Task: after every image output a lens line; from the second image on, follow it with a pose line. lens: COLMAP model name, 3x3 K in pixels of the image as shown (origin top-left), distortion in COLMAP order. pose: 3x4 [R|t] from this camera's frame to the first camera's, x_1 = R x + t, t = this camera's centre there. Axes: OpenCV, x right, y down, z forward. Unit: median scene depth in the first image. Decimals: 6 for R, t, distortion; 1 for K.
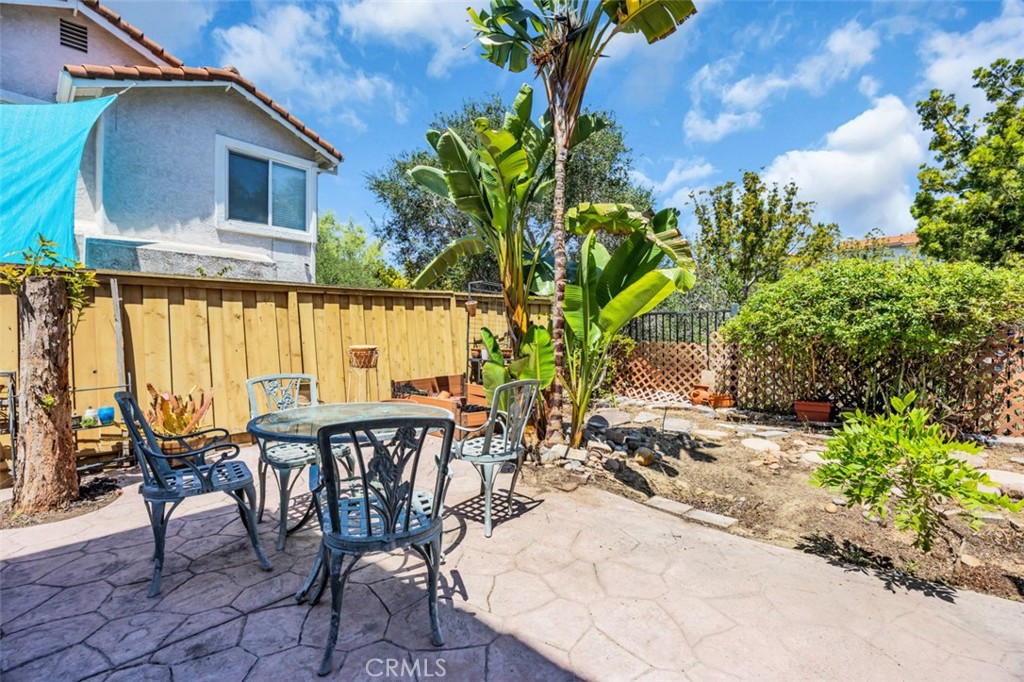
lens RADIAL K [[437.3, 0, 509.8], [0, 437.3, 343.3], [0, 0, 1]] dist [-0.019426, -0.000223]
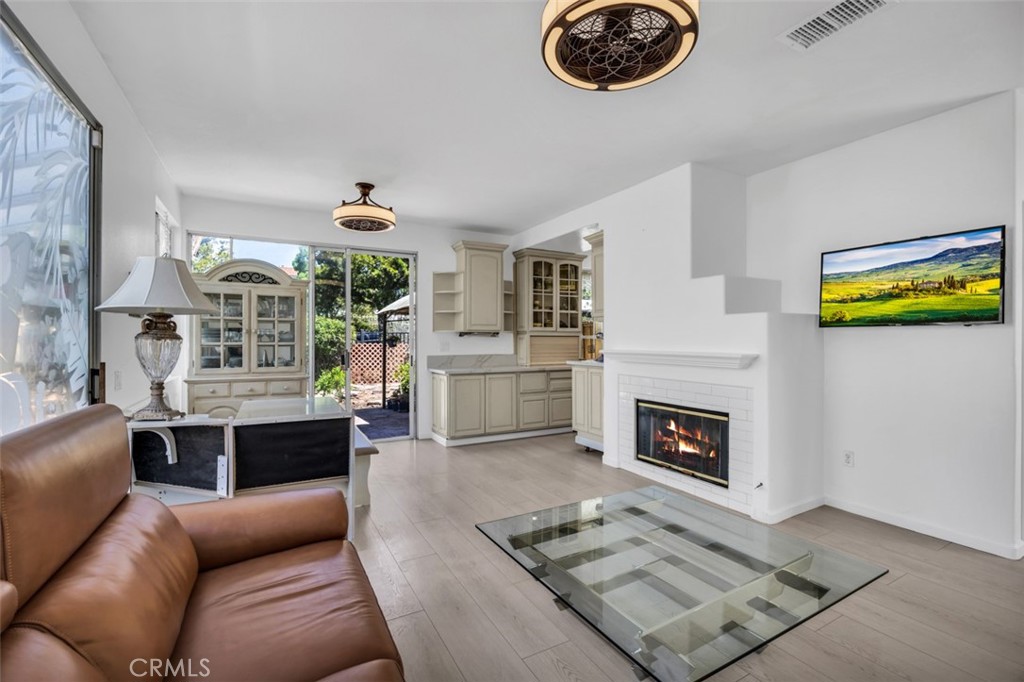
lens RADIAL K [[449.4, 0, 522.6], [0, 449.4, 340.9], [0, 0, 1]] dist [-0.012260, -0.001097]
pose [[0.303909, -0.003596, 0.952694, -1.064811], [0.023423, 0.999719, -0.003698, -0.015830], [-0.952413, 0.023439, 0.303907, -0.812710]]
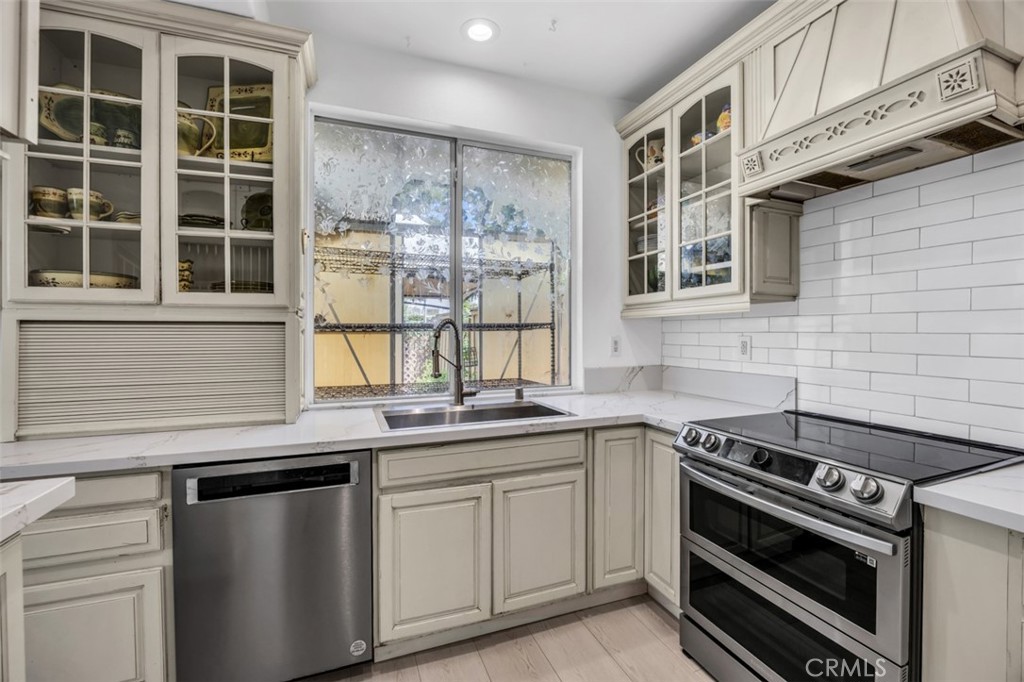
lens RADIAL K [[445.3, 0, 525.5], [0, 445.3, 334.9], [0, 0, 1]] dist [-0.001967, 0.000198]
pose [[0.426043, -0.008163, 0.904666, -0.025158], [0.021966, 0.999758, -0.001323, -0.016310], [-0.904436, 0.020436, 0.426119, -0.908345]]
